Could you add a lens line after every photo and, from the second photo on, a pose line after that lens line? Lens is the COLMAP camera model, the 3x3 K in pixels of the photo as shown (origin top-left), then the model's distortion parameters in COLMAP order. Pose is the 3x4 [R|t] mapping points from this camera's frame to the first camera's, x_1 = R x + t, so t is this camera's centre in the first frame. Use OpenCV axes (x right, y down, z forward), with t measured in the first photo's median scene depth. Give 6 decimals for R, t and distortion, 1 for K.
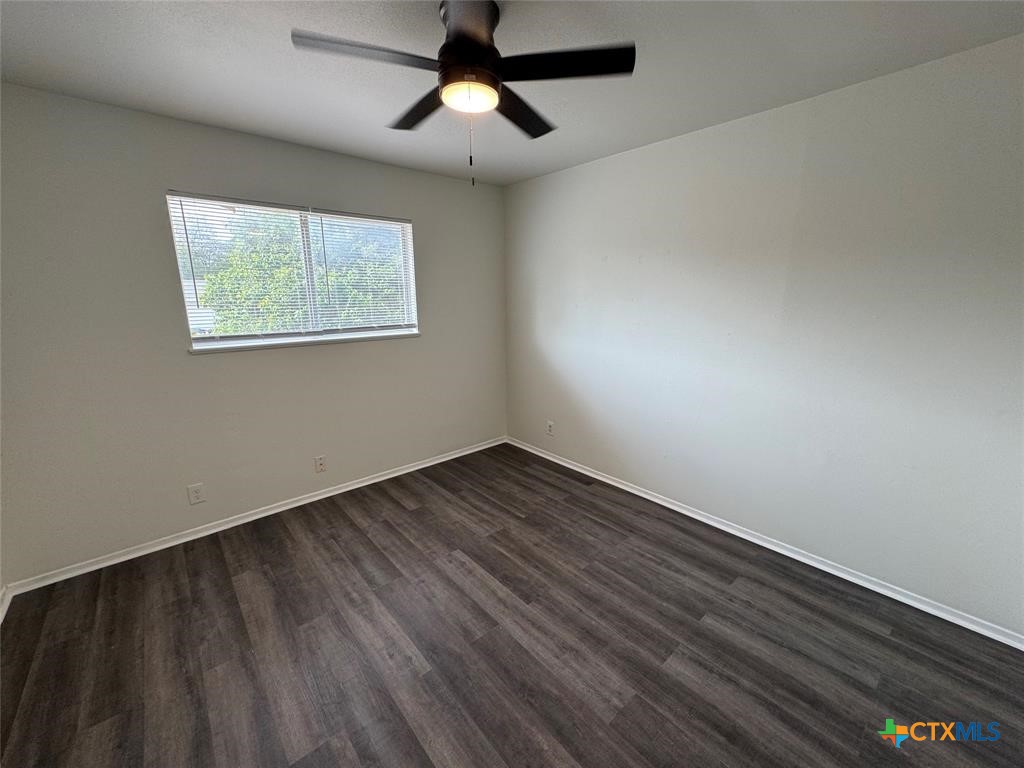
lens RADIAL K [[406.5, 0, 515.6], [0, 406.5, 383.2], [0, 0, 1]] dist [-0.002395, -0.000080]
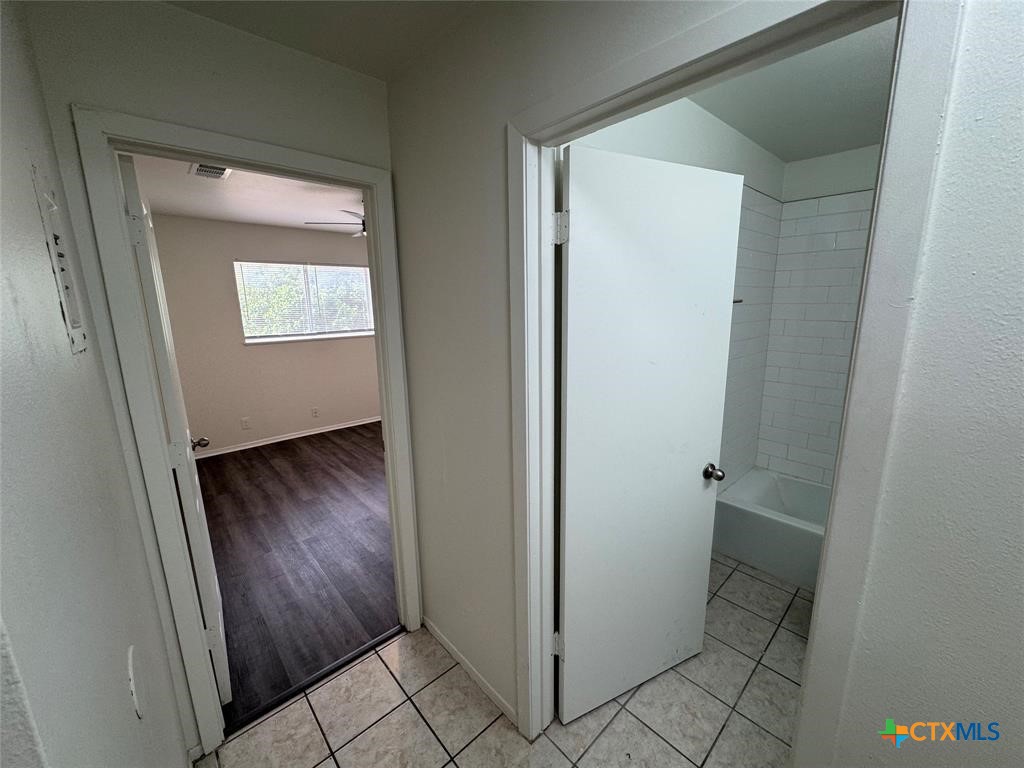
lens RADIAL K [[406.5, 0, 516.2], [0, 406.5, 383.3], [0, 0, 1]] dist [-0.002395, -0.000080]
pose [[0.999857, -0.011843, 0.012087, 0.405238], [0.012046, 0.999786, -0.016844, 0.144424], [-0.011885, 0.016987, 0.999785, -0.845314]]
